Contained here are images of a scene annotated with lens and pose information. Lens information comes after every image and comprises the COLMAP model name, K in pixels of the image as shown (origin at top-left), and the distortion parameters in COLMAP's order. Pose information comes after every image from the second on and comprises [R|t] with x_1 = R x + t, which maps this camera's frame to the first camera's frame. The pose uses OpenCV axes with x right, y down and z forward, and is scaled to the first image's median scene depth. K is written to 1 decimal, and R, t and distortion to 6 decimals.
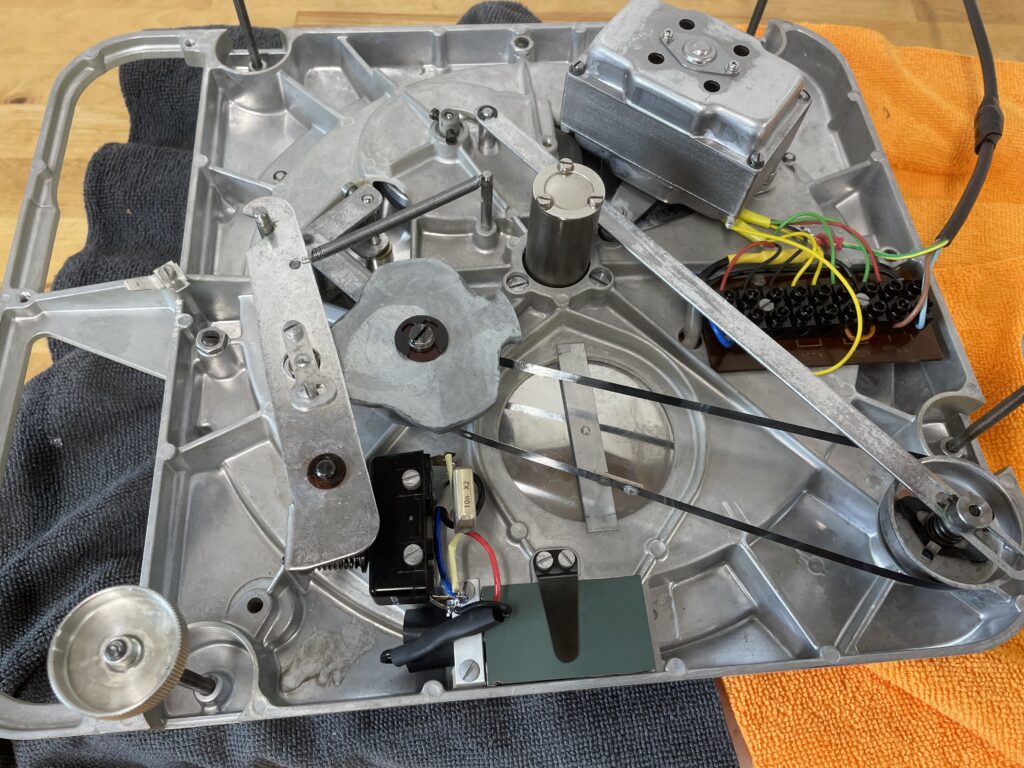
lens RADIAL K [[780.3, 0, 512.0], [0, 780.3, 384.0], [0, 0, 1]] dist [0.074121, -0.098758]
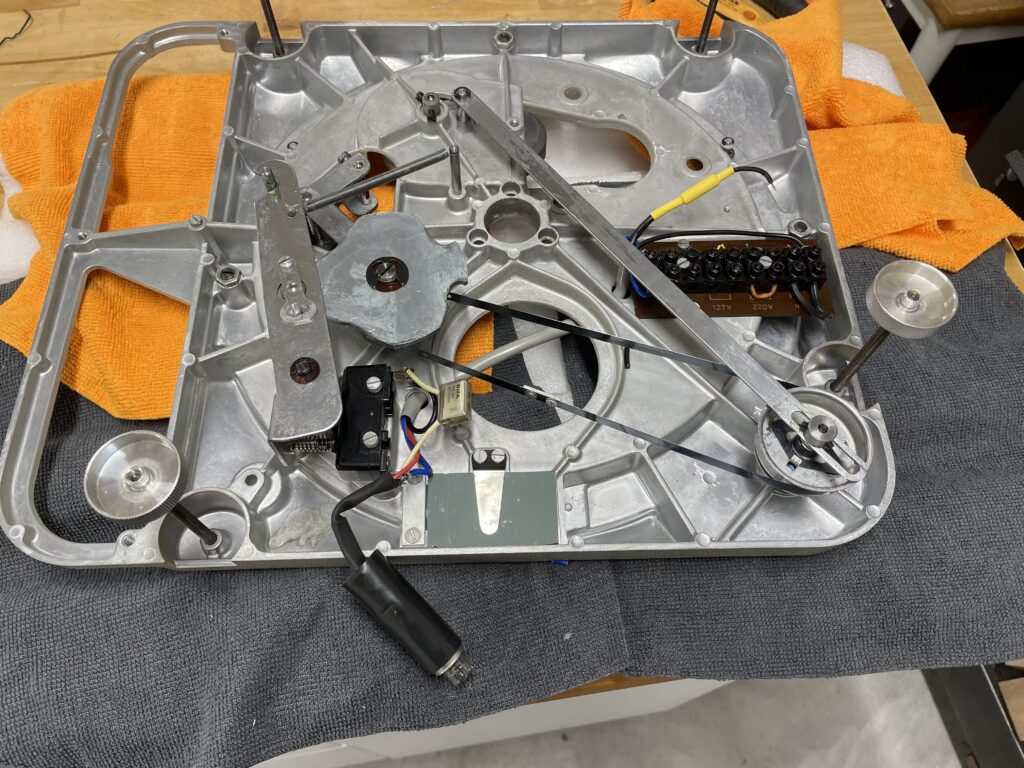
lens RADIAL K [[780.3, 0, 512.0], [0, 780.3, 384.0], [0, 0, 1]] dist [0.074121, -0.098758]
pose [[0.997817, 0.041902, -0.051050, 0.132118], [-0.041289, 0.999063, 0.013009, 0.079329], [0.051548, -0.010873, 0.998611, -0.211933]]
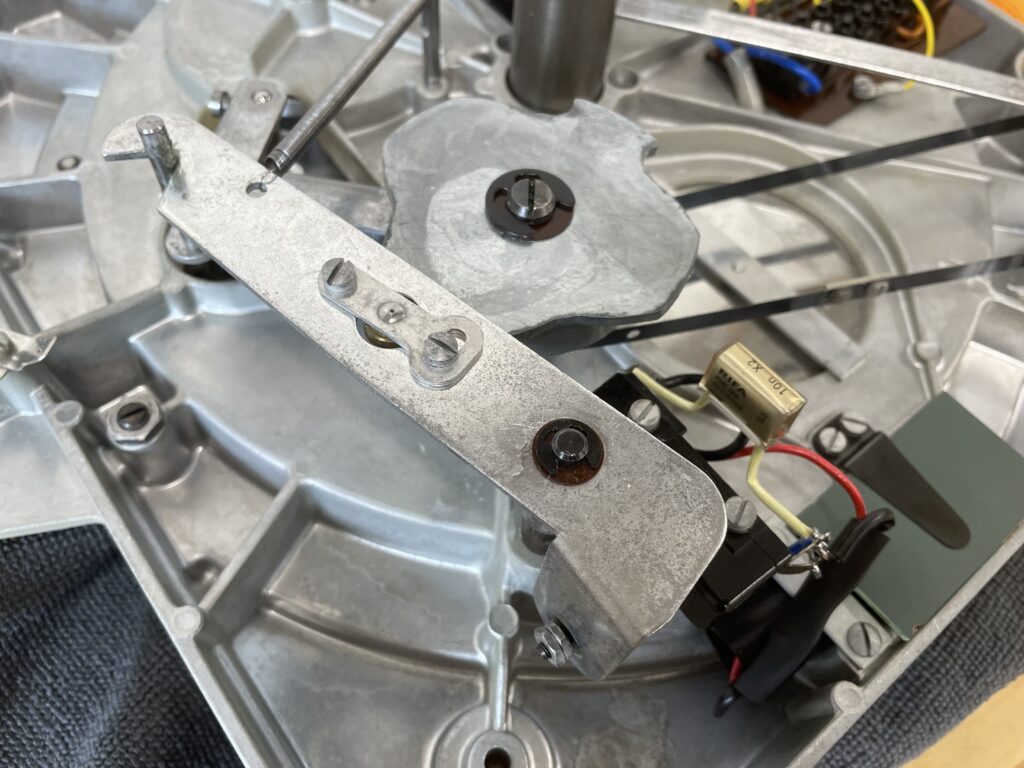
lens RADIAL K [[780.3, 0, 512.0], [0, 780.3, 384.0], [0, 0, 1]] dist [0.074121, -0.098758]
pose [[0.831955, -0.465009, 0.302683, -0.315287], [0.474328, 0.879102, 0.046817, 0.022869], [-0.287860, 0.104622, 0.951941, 0.386102]]
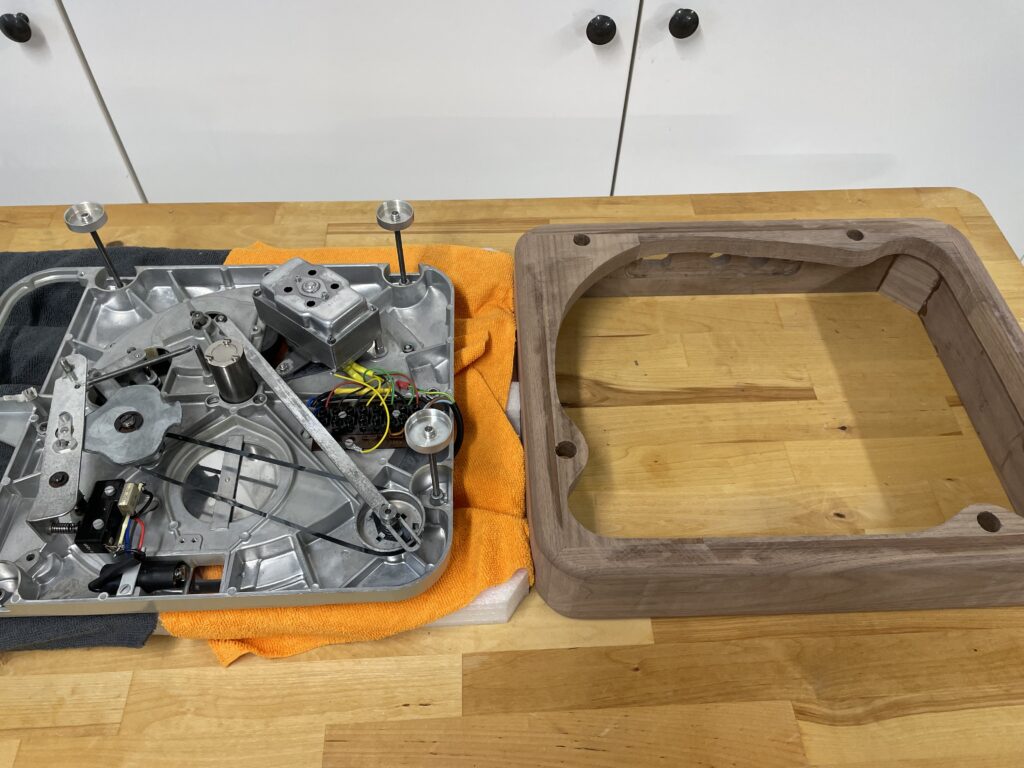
lens RADIAL K [[759.9, 0, 517.4], [0, 759.9, 404.1], [0, 0, 1]] dist [0.056607, -0.041748]
pose [[0.998429, 0.018113, -0.053025, 0.833987], [-0.028035, 0.980833, -0.192820, 0.210594], [0.048516, 0.194004, 0.979800, -0.756106]]
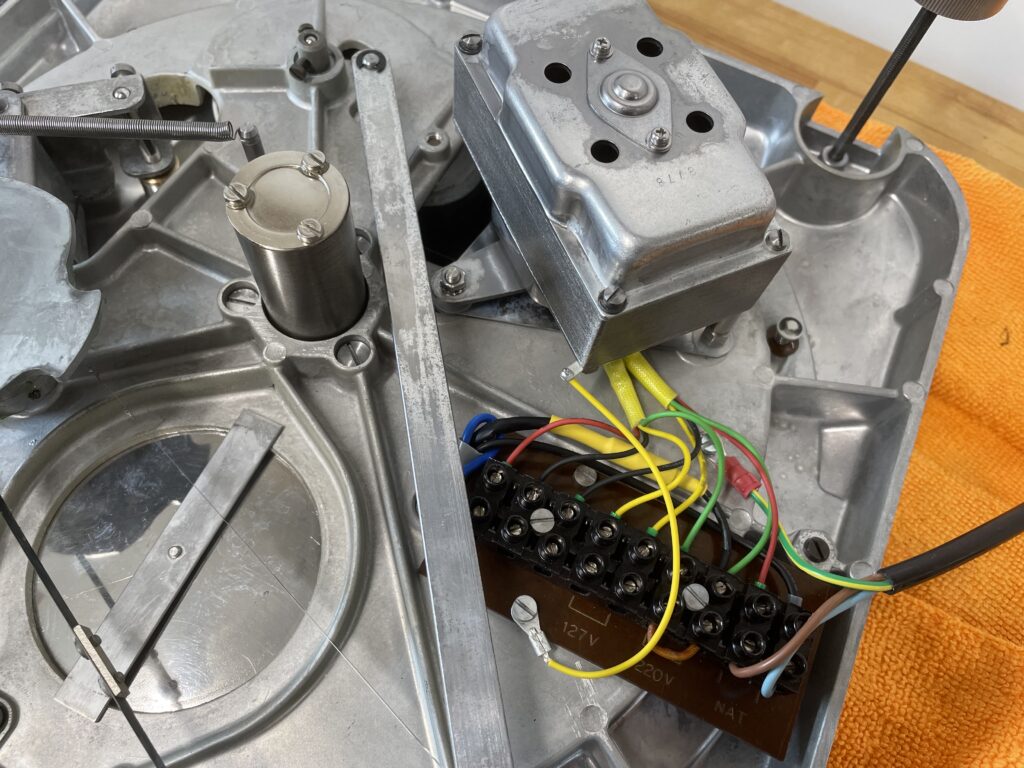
lens RADIAL K [[770.3, 0, 528.8], [0, 770.3, 382.0], [0, 0, 1]] dist [0.008263, 0.001410]
pose [[0.856592, 0.477185, -0.196326, 0.379937], [-0.473026, 0.878208, 0.070687, -0.231480], [0.206146, 0.032317, 0.977987, 0.419646]]
